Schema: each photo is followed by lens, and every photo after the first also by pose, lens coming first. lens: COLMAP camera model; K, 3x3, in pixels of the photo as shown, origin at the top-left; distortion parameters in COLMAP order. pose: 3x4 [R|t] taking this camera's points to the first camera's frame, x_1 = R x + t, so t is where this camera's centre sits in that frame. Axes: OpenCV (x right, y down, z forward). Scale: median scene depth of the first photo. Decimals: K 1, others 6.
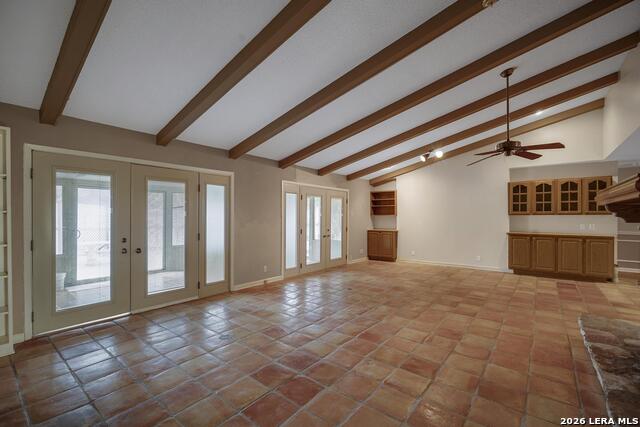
lens RADIAL K [[280.9, 0, 329.0], [0, 280.9, 222.0], [0, 0, 1]] dist [-0.000496, -0.000135]
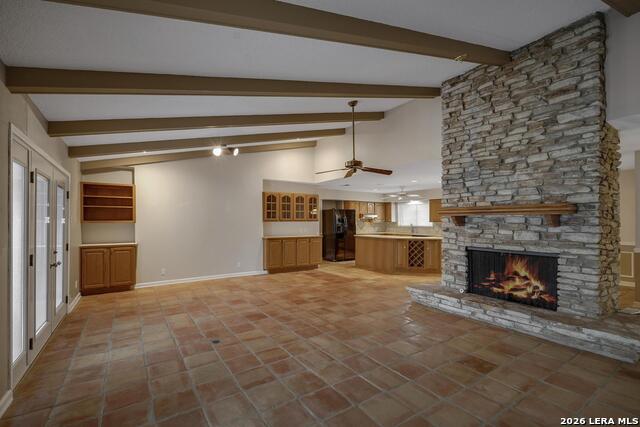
lens RADIAL K [[283.9, 0, 306.0], [0, 283.9, 219.2], [0, 0, 1]] dist [-0.001667, -0.000140]
pose [[0.344482, 0.008411, 0.938755, -0.369896], [0.022463, 0.999600, -0.017200, -0.011458], [-0.938524, 0.027012, 0.344155, 0.498799]]
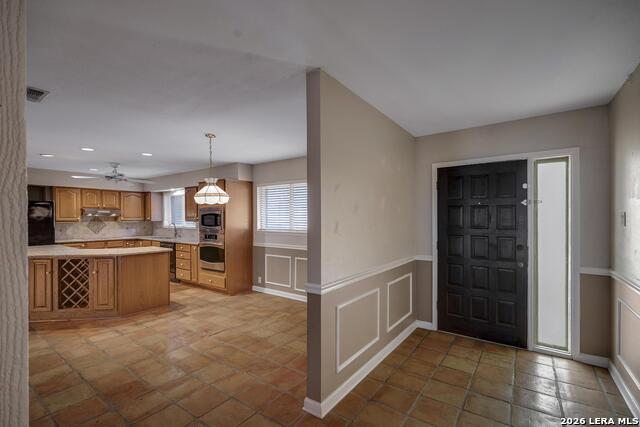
lens RADIAL K [[289.3, 0, 310.3], [0, 289.3, 212.3], [0, 0, 1]] dist [-0.002222, -0.000275]
pose [[-0.011146, 0.016998, 0.999793, 0.270959], [0.029312, 0.999431, -0.016665, -0.008570], [-0.999508, 0.029120, -0.011638, -0.047553]]
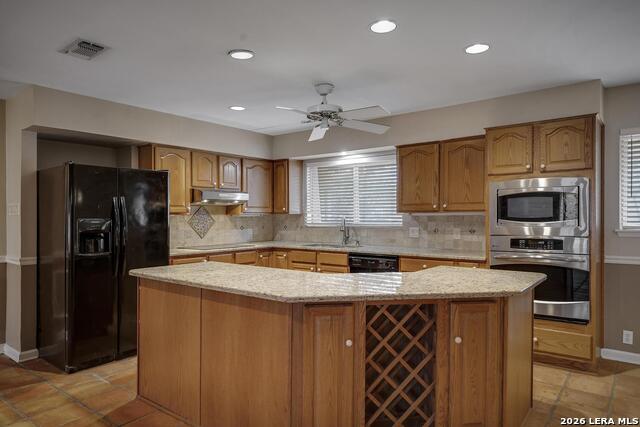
lens RADIAL K [[408.7, 0, 308.4], [0, 408.7, 214.6], [0, 0, 1]] dist [0.002232, 0.001676]
pose [[0.025796, -0.000790, 0.999667, 0.578430], [0.034284, 0.999412, -0.000095, -0.009085], [-0.999079, 0.034275, 0.025808, 0.543581]]
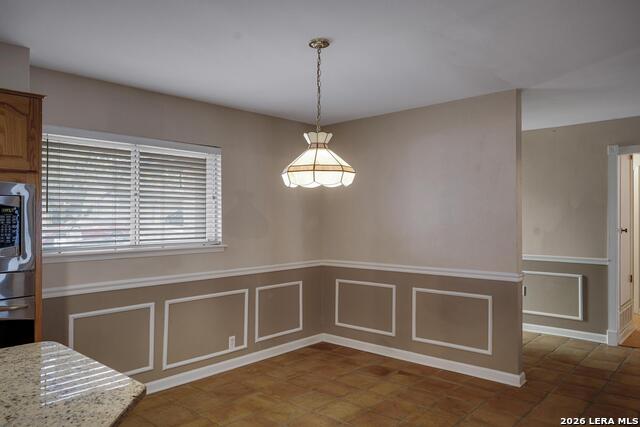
lens RADIAL K [[456.1, 0, 320.0], [0, 456.1, 213.5], [0, 0, 1]] dist [-0.001001, 0.000021]
pose [[-0.996410, 0.005966, 0.084454, 0.824946], [0.007257, 0.999861, 0.014986, -0.022820], [-0.084353, 0.015545, -0.996315, 0.581418]]
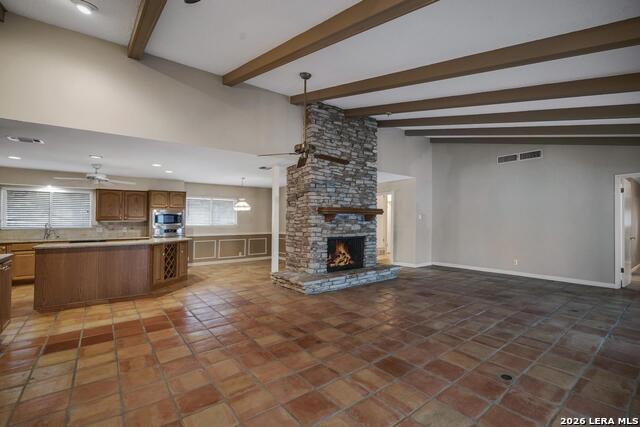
lens RADIAL K [[288.6, 0, 330.1], [0, 288.6, 213.1], [0, 0, 1]] dist [-0.000152, -0.000121]
pose [[-0.972097, 0.010830, 0.234330, 0.199488], [0.010502, 0.999941, -0.002649, -0.023042], [-0.234345, -0.000114, -0.972154, 1.271671]]
